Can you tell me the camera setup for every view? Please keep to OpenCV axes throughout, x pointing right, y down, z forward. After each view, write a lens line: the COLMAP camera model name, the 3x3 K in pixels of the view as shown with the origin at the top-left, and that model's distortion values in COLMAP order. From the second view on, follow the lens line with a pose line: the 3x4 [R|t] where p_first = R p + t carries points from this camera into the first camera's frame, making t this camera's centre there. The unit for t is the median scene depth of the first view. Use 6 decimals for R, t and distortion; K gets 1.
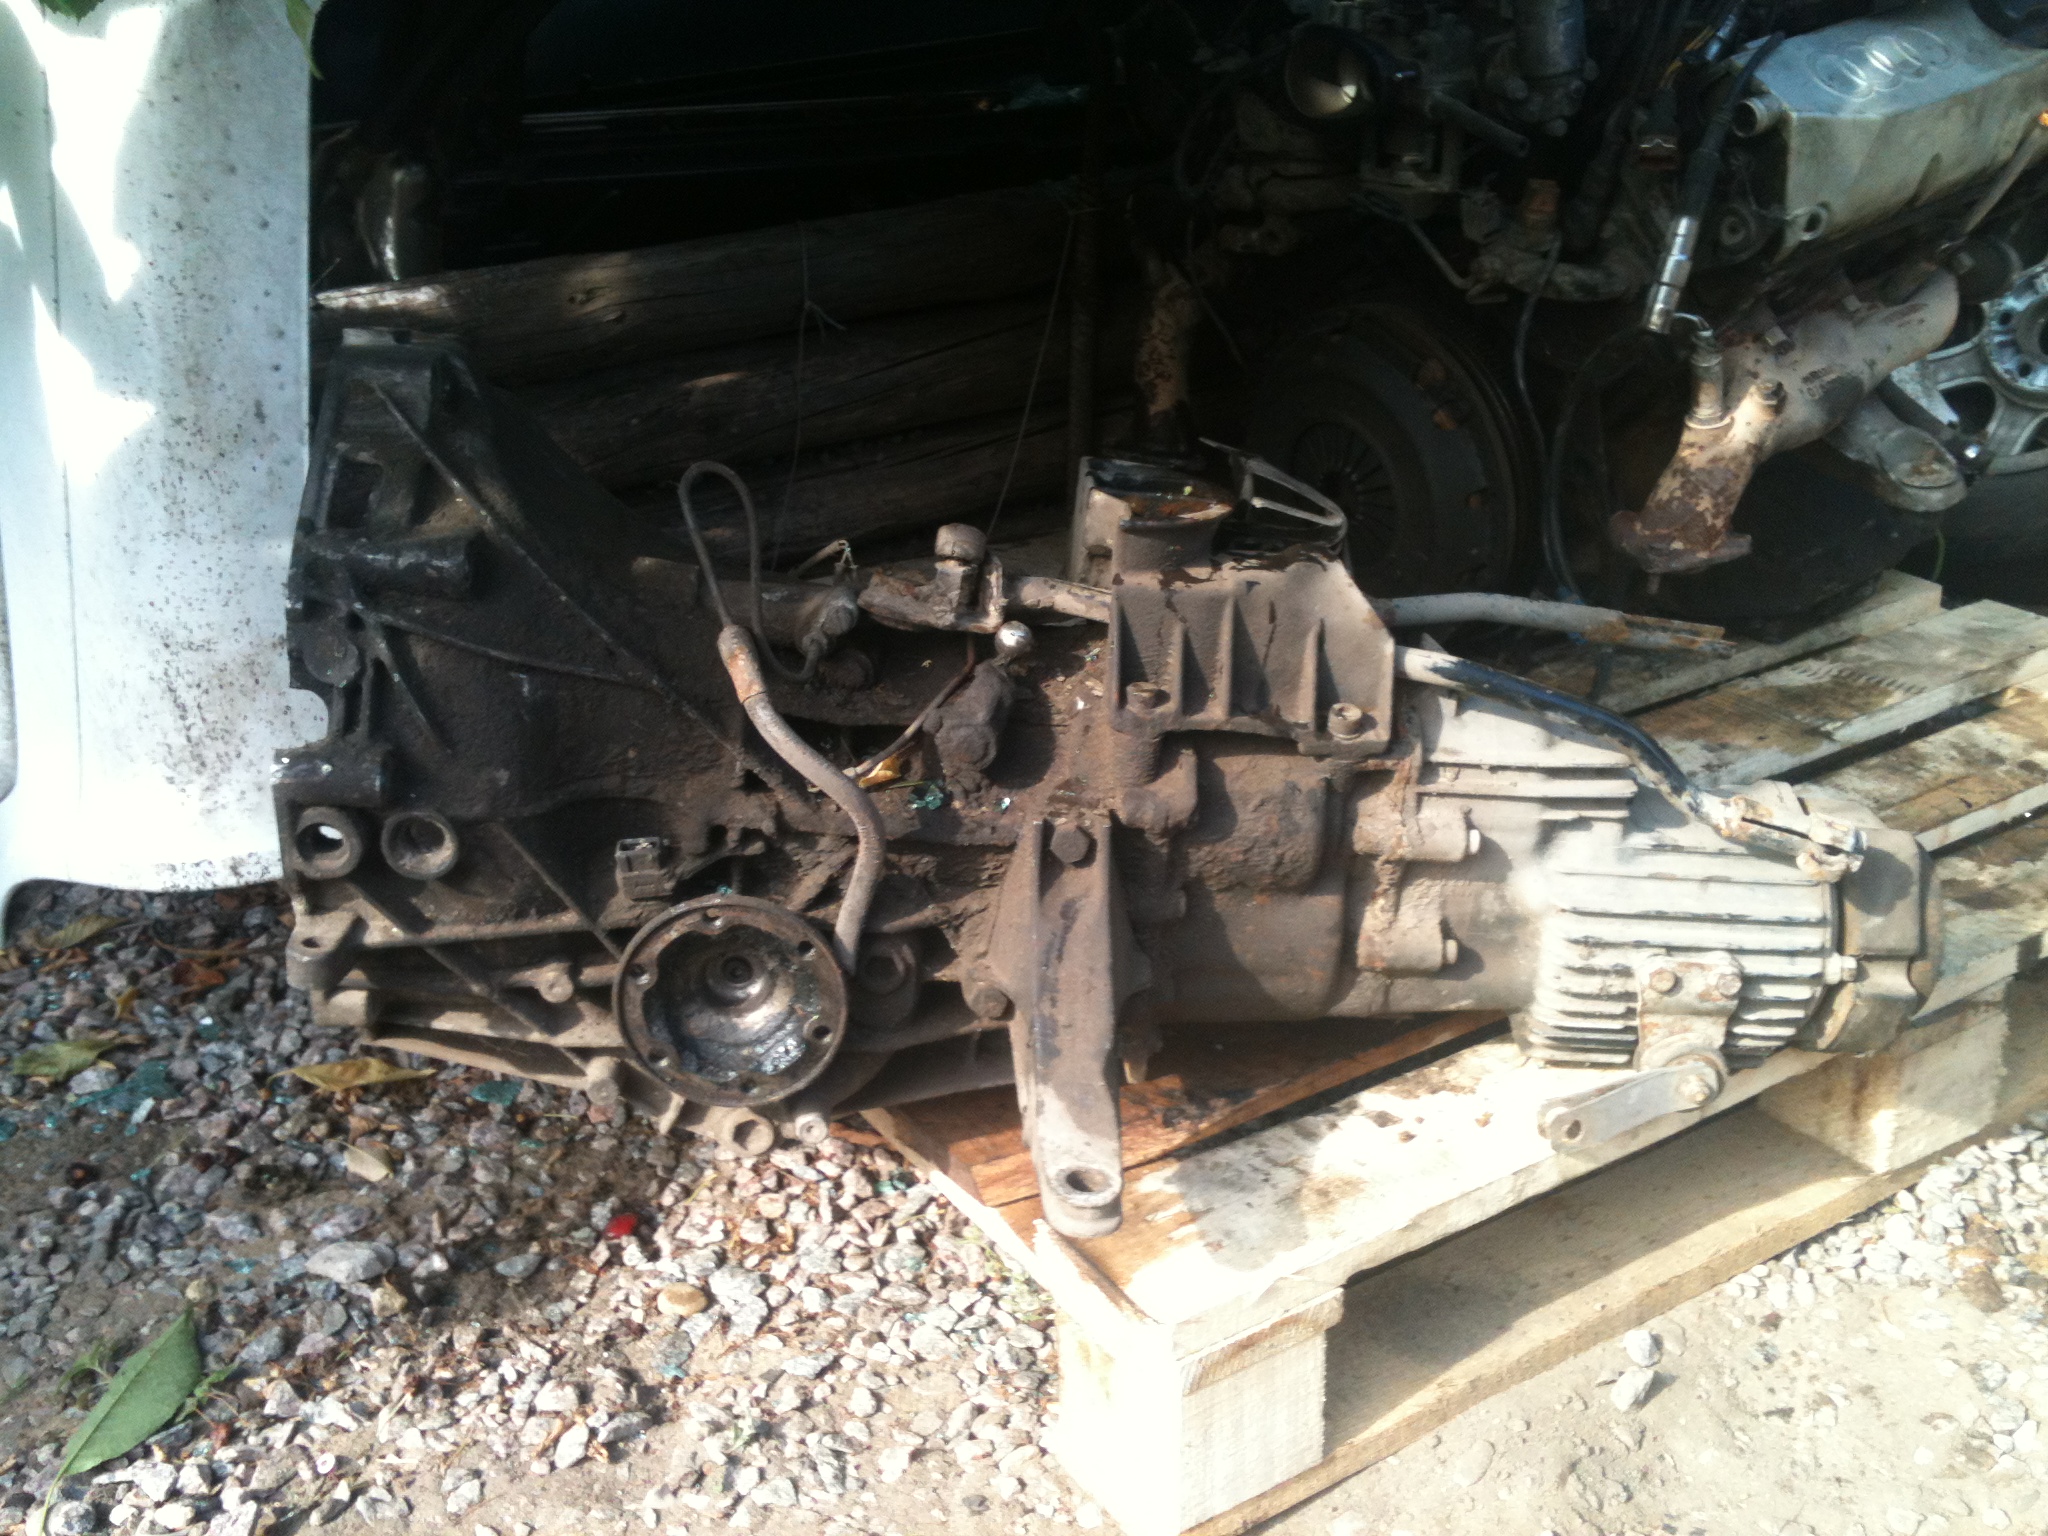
lens RADIAL K [[2262.9, 0, 1020.2], [0, 2262.9, 793.9], [0, 0, 1]] dist [0.105280, -0.351996]
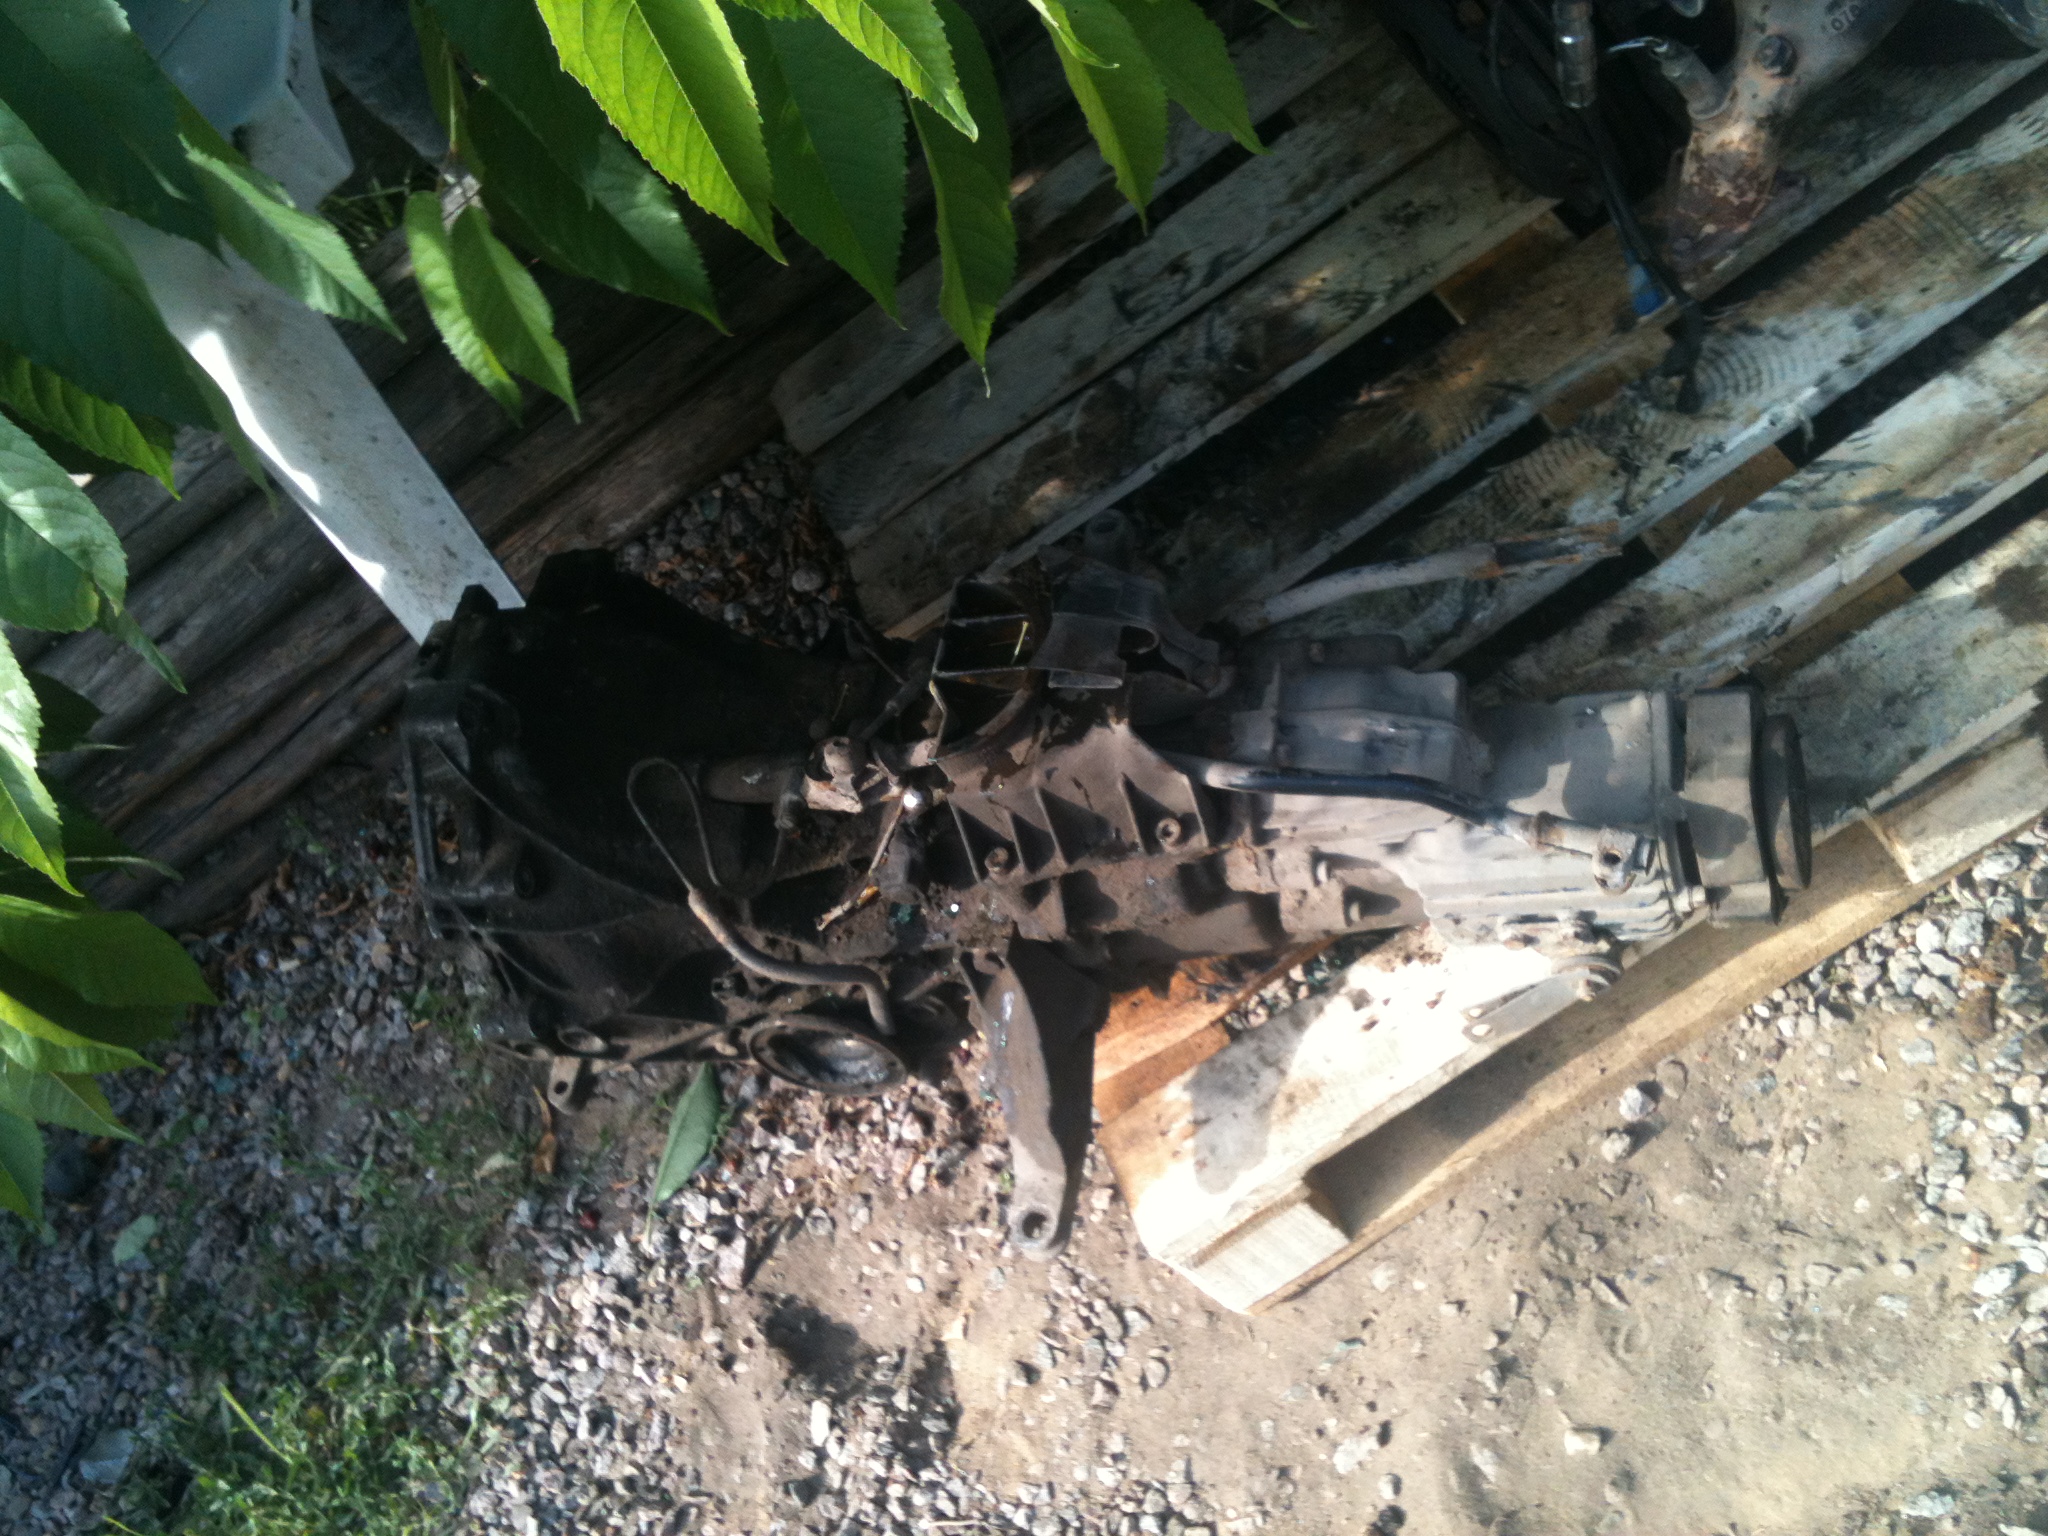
lens RADIAL K [[2262.9, 0, 1020.2], [0, 2262.9, 793.9], [0, 0, 1]] dist [0.105280, -0.351996]
pose [[0.856967, -0.080509, -0.509043, 0.634519], [0.367566, 0.787827, 0.494190, -0.619208], [0.361251, -0.610611, 0.704735, 0.130020]]
